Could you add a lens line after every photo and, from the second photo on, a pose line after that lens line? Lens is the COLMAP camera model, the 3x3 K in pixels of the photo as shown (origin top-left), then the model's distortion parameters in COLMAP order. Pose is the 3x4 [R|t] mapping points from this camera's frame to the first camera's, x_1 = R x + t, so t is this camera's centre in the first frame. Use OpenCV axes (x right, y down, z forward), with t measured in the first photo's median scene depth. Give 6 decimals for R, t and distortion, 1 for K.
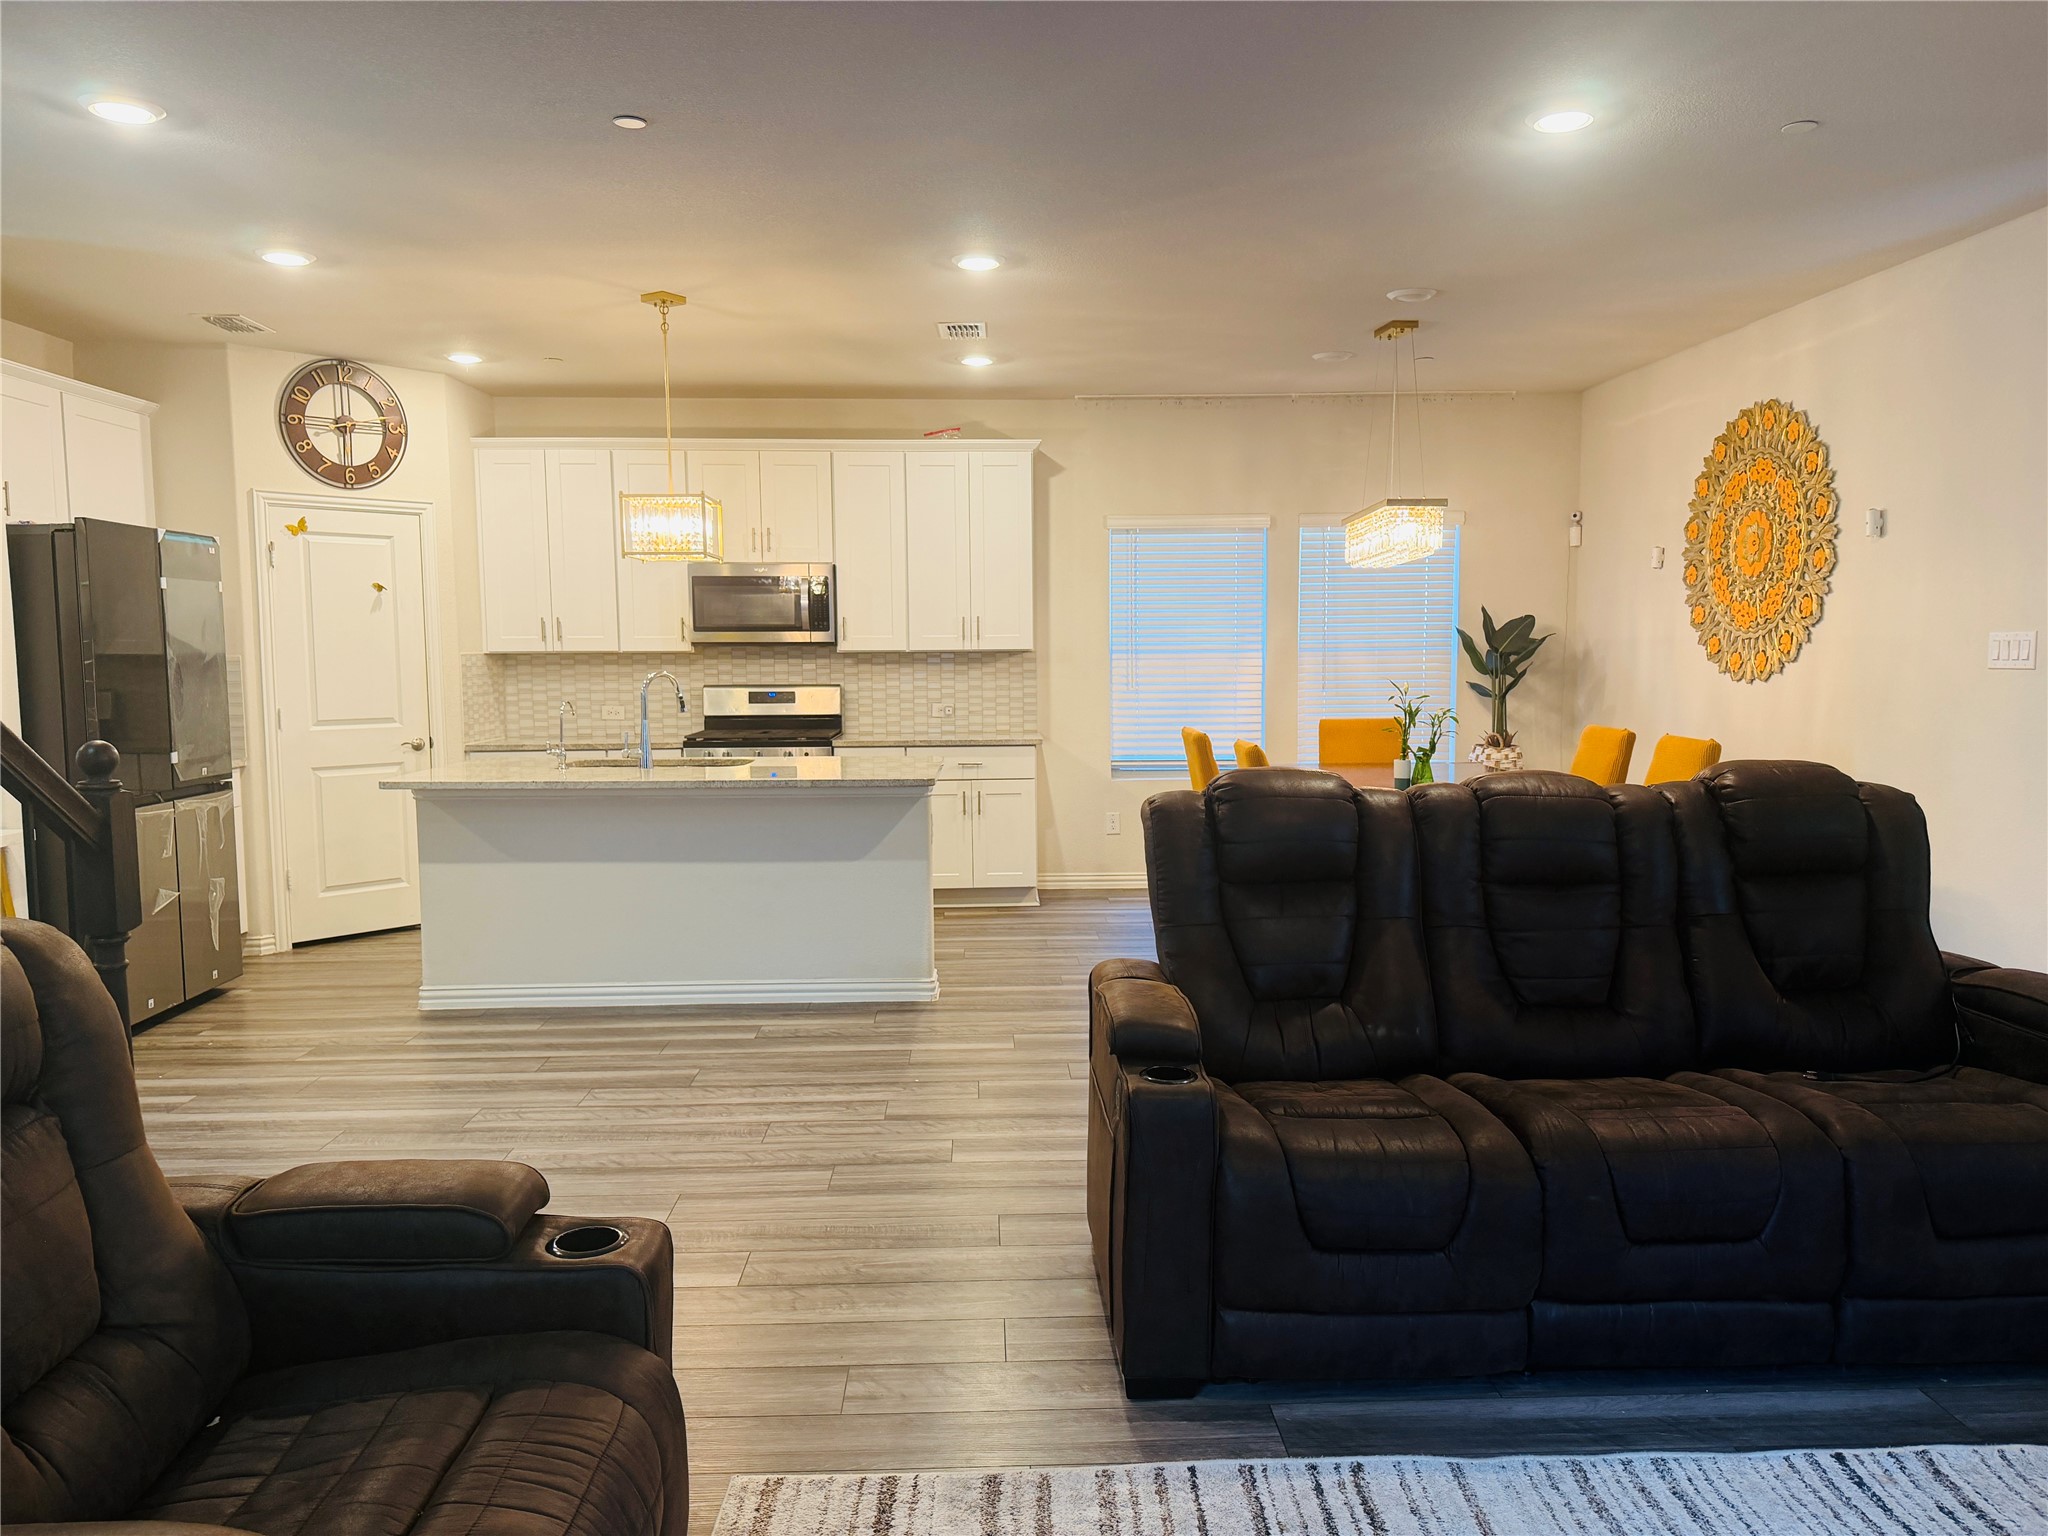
lens RADIAL K [[1422.1, 0, 1025.4], [0, 1422.1, 783.2], [0, 0, 1]] dist [0.076703, -0.102170]
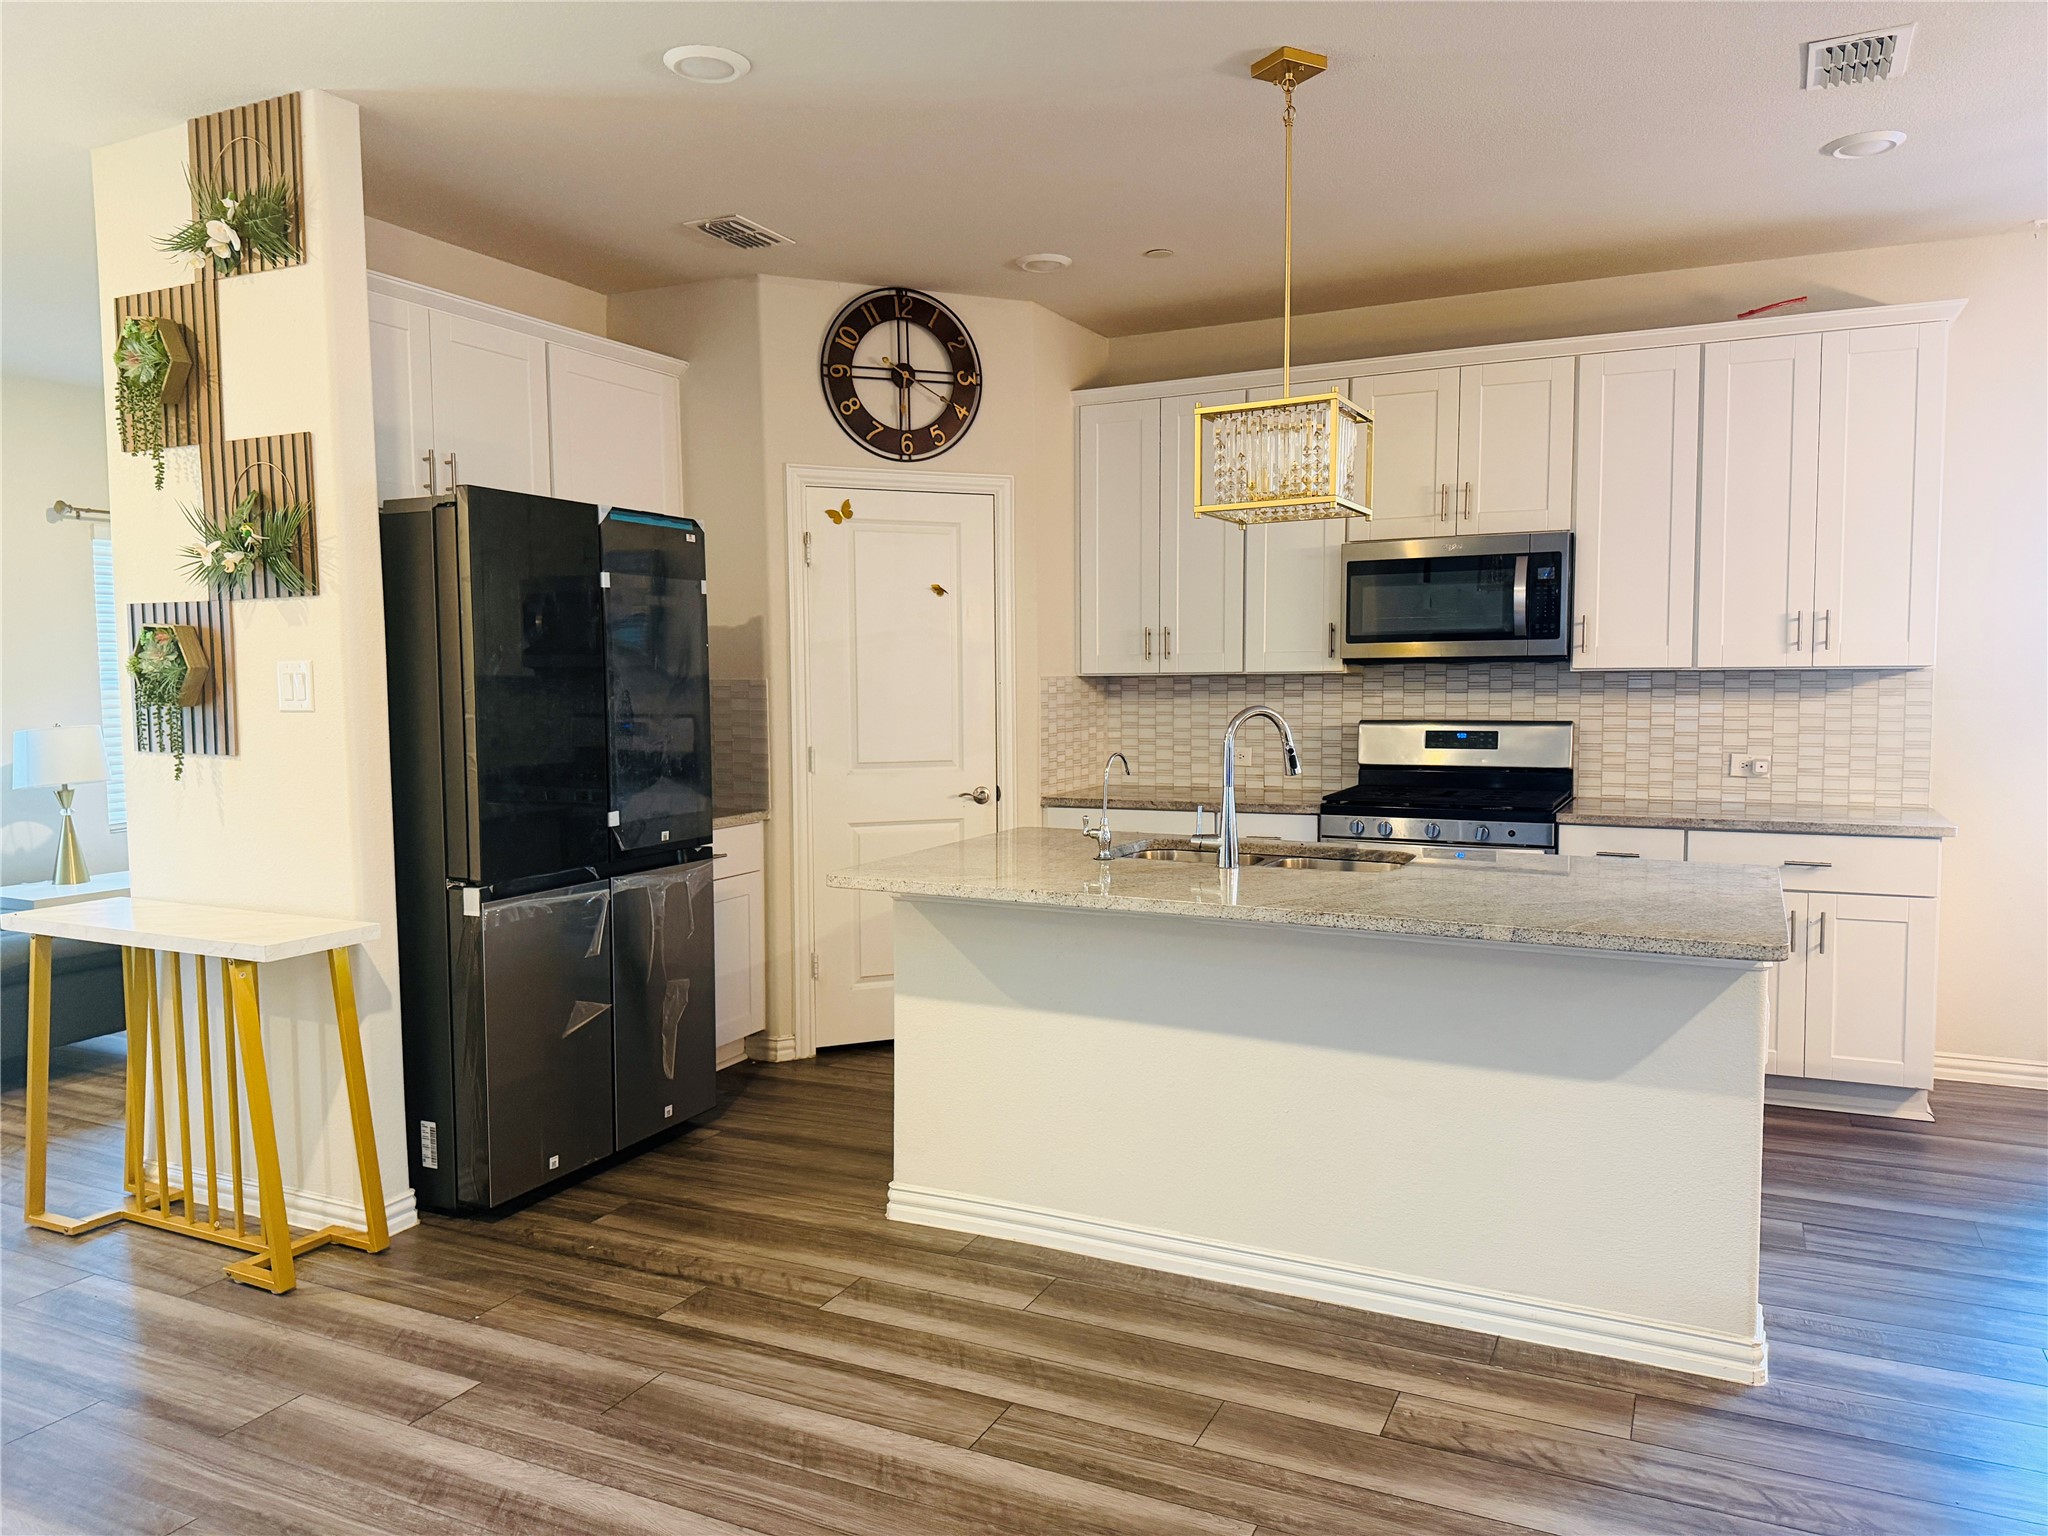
lens RADIAL K [[1422.1, 0, 1035.9], [0, 1422.1, 780.5], [0, 0, 1]] dist [0.076703, -0.102170]
pose [[0.888063, 0.036485, -0.458272, -0.055302], [-0.042568, 0.999089, -0.002948, -0.035942], [0.457747, 0.022126, 0.888807, 0.366165]]
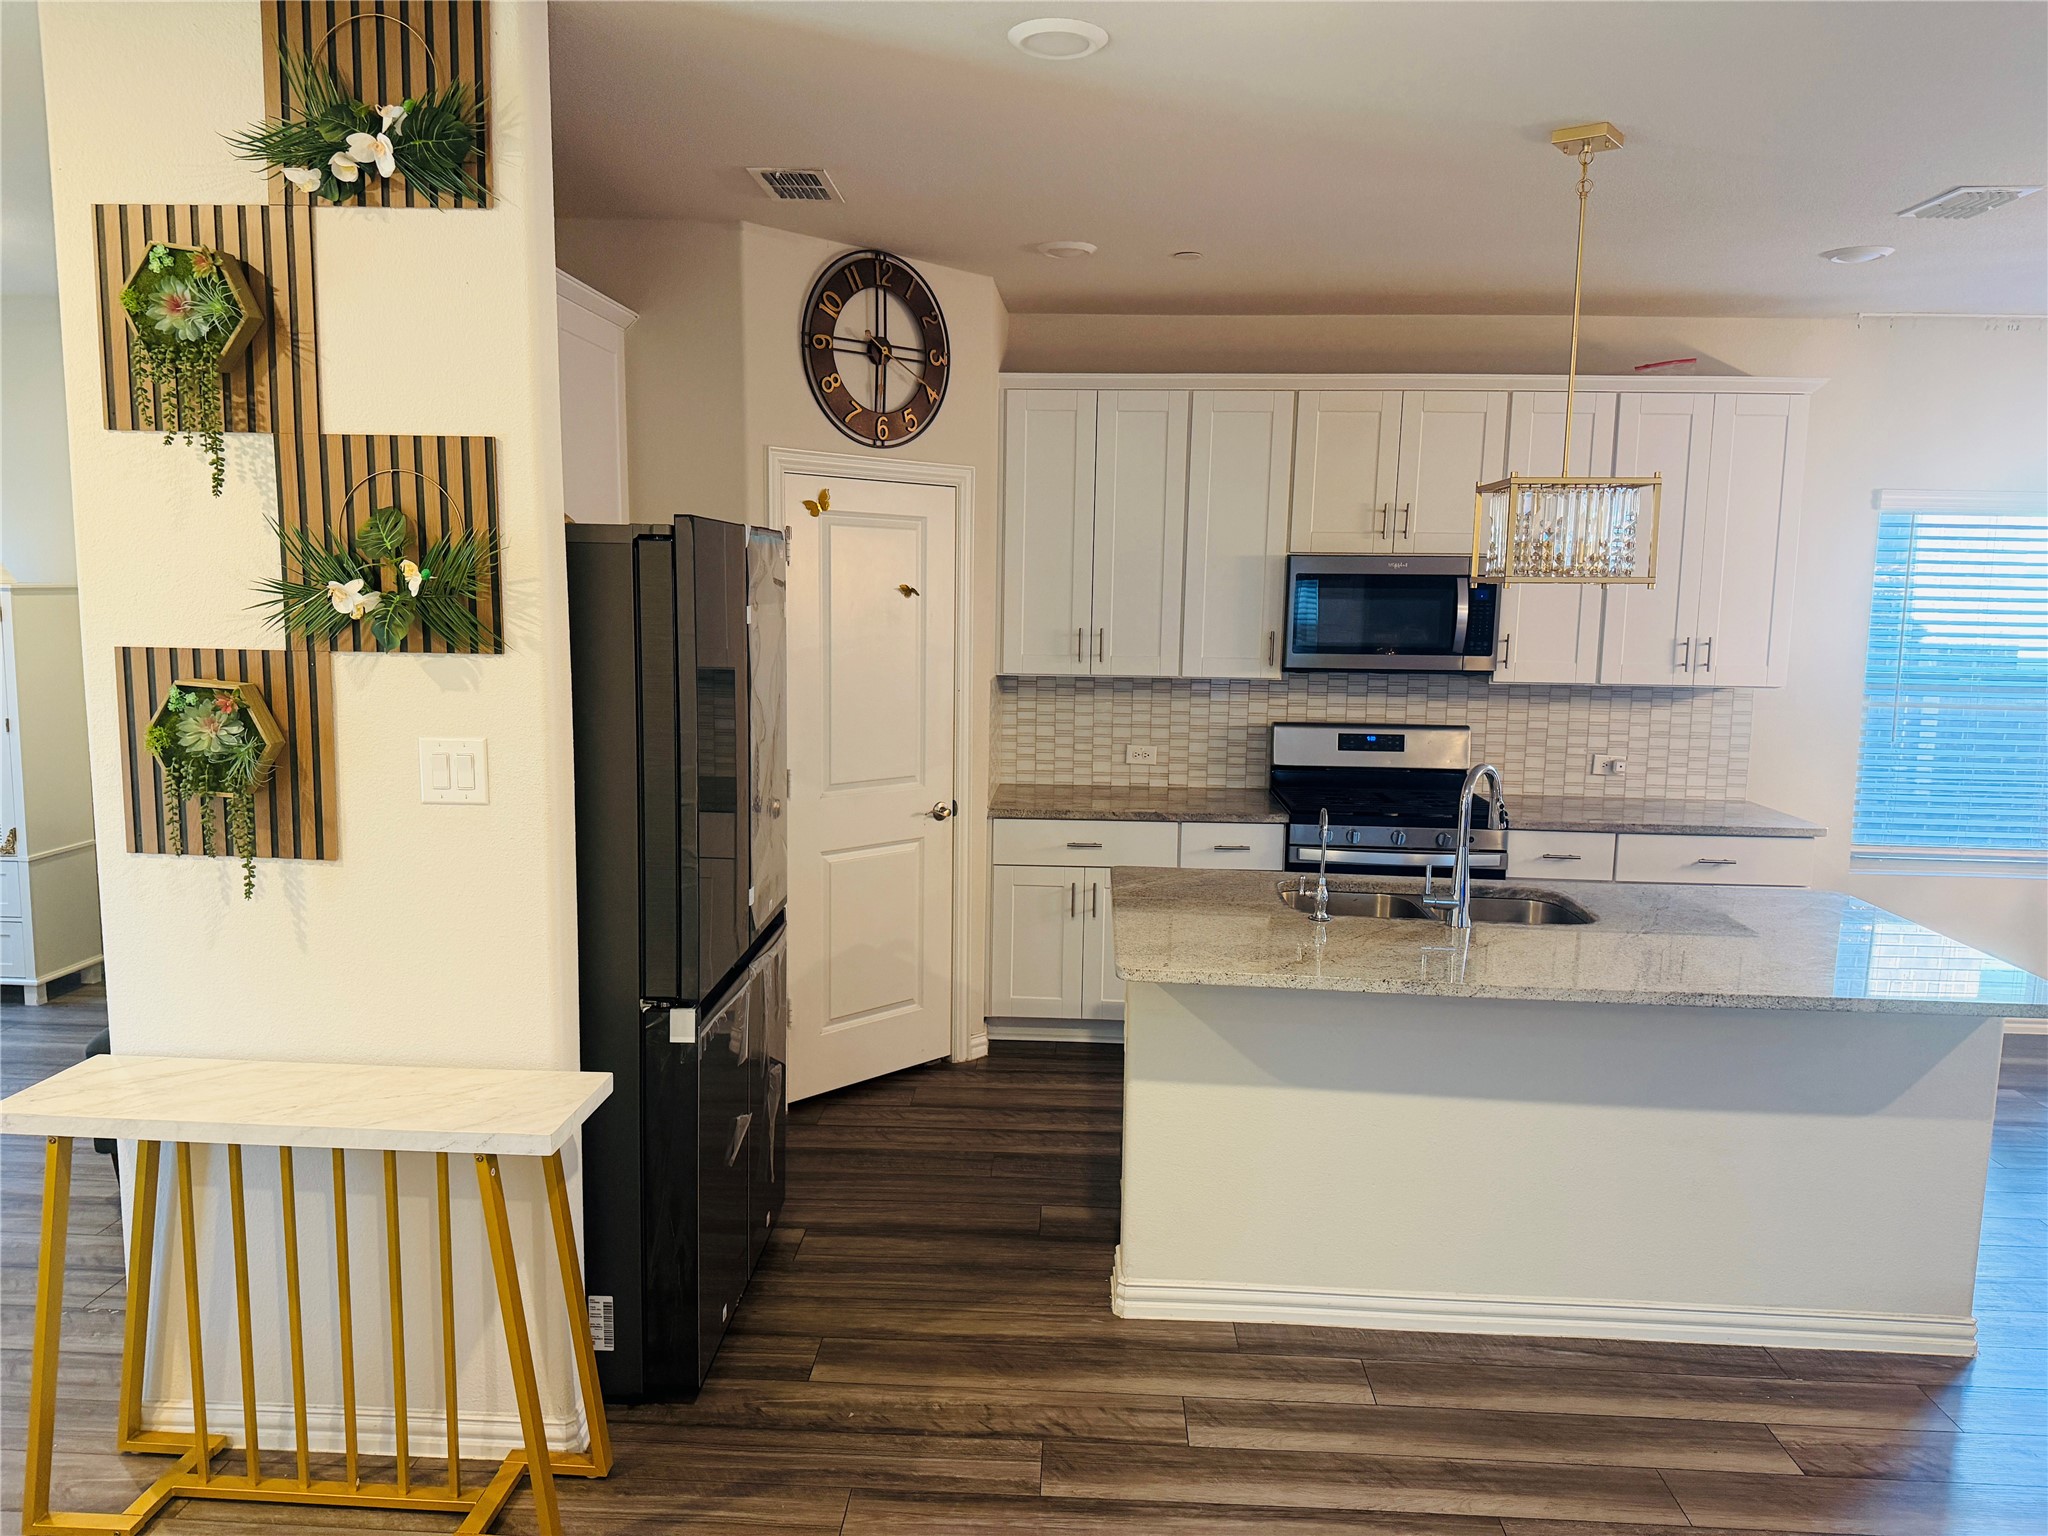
lens RADIAL K [[1422.1, 0, 1017.6], [0, 1422.1, 773.9], [0, 0, 1]] dist [0.076703, -0.102170]
pose [[0.996482, 0.035830, -0.075759, -0.350520], [-0.032615, 0.998531, 0.043260, -0.081411], [0.077198, -0.040637, 0.996187, 0.325727]]
